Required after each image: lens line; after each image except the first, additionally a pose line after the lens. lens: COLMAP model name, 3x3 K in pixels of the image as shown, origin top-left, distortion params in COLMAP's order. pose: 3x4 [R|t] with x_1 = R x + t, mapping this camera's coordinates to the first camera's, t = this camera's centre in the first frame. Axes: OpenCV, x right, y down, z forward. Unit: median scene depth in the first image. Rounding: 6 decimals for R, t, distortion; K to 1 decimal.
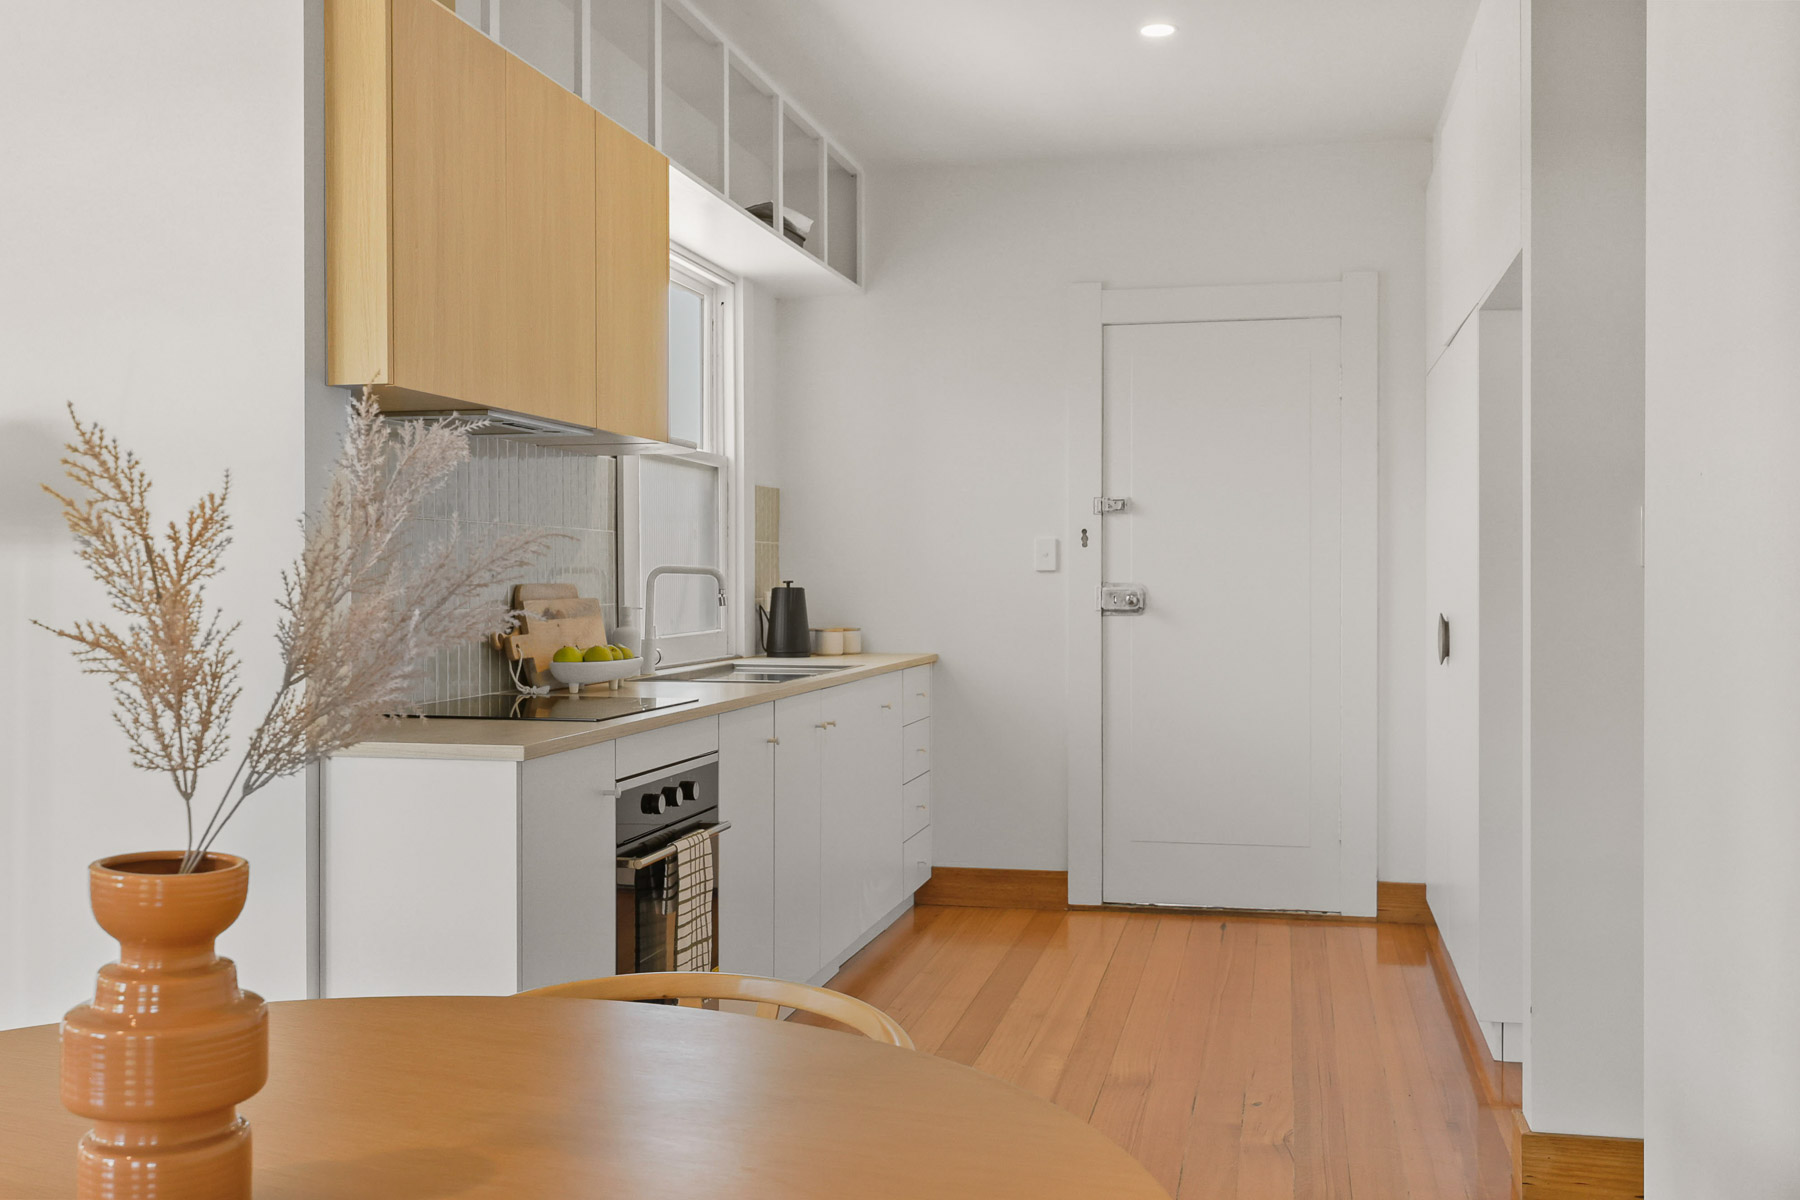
lens RADIAL K [[1695.9, 0, 906.6], [0, 1695.9, 596.7], [0, 0, 1]] dist [-0.003490, 0.000000]
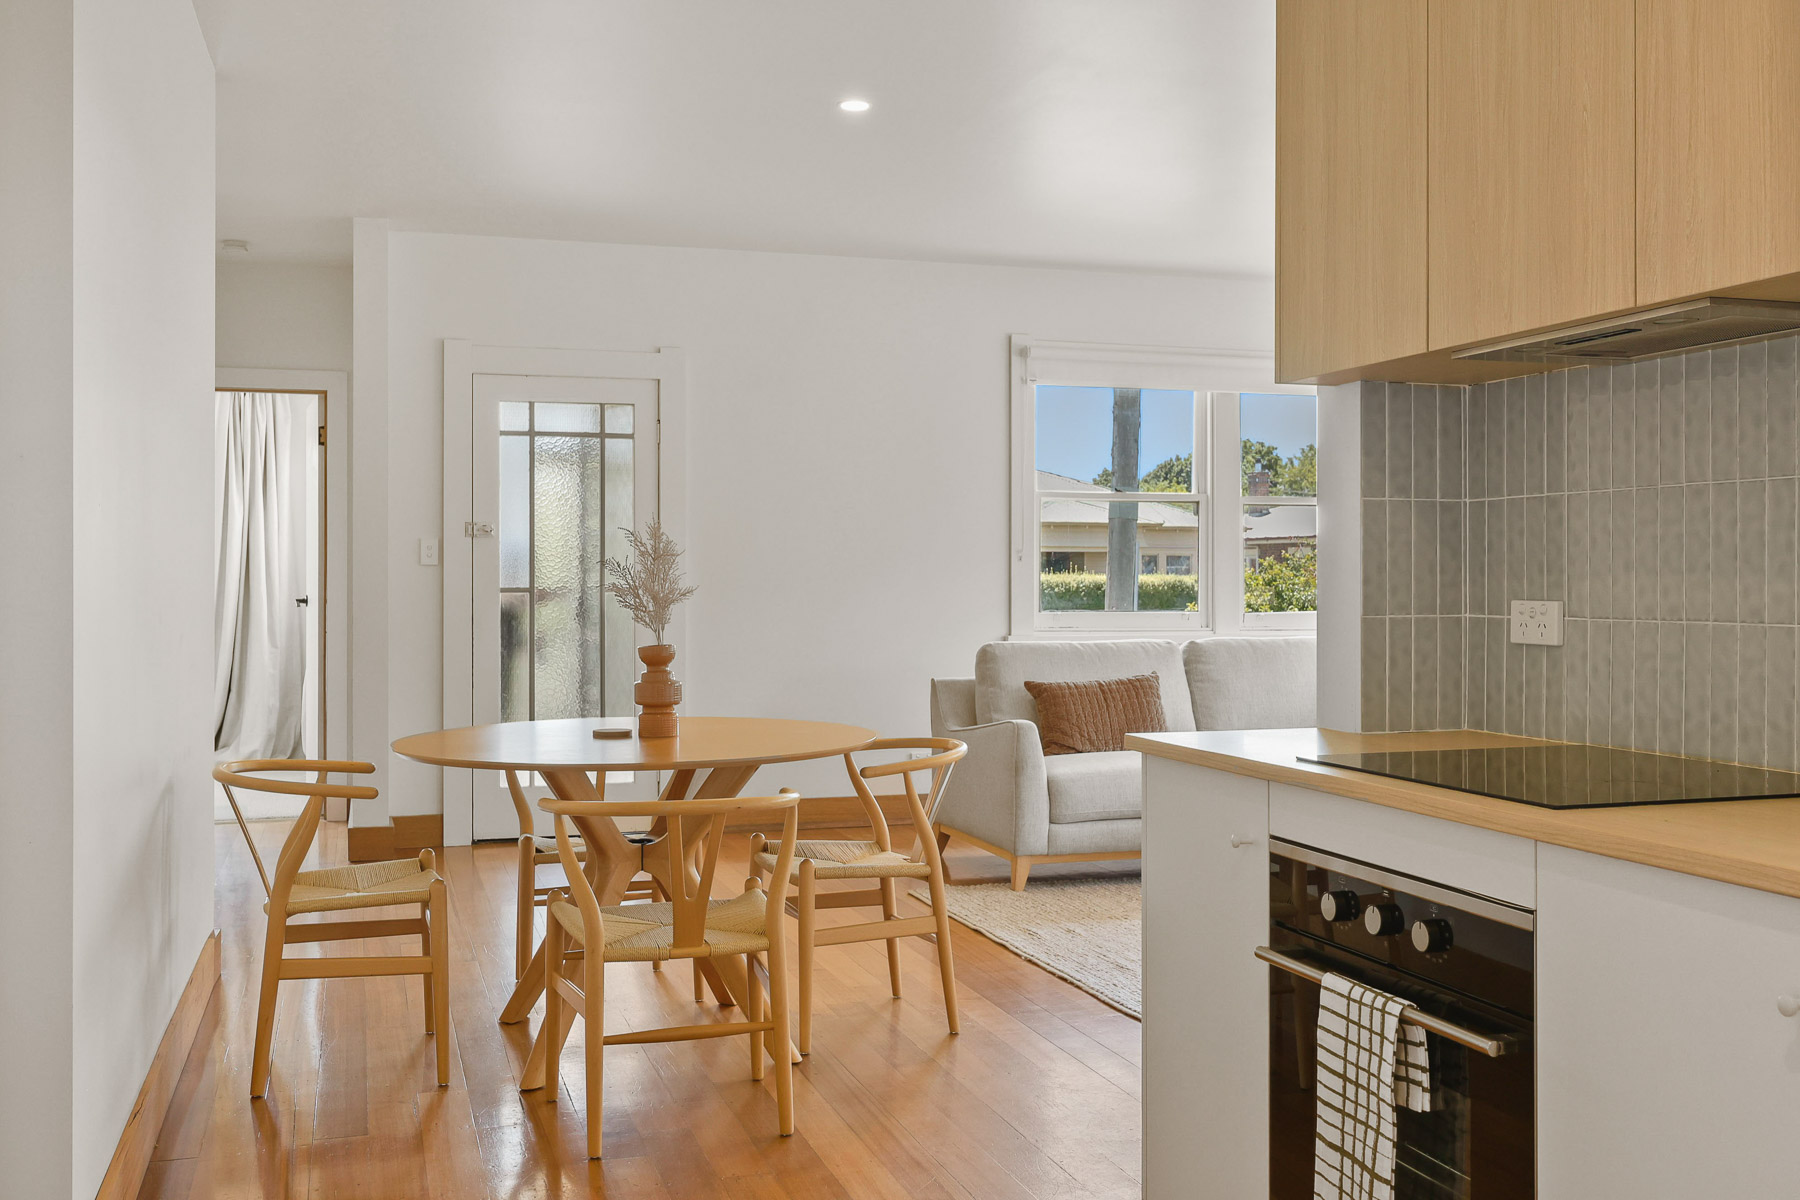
lens RADIAL K [[1695.9, 0, 876.6], [0, 1695.9, 561.2], [0, 0, 1]] dist [-0.003490, 0.000000]
pose [[-0.873826, -0.003152, -0.486229, 0.206281], [-0.004229, 0.999990, 0.001119, -0.009194], [0.486221, 0.003034, -0.873831, 0.906287]]
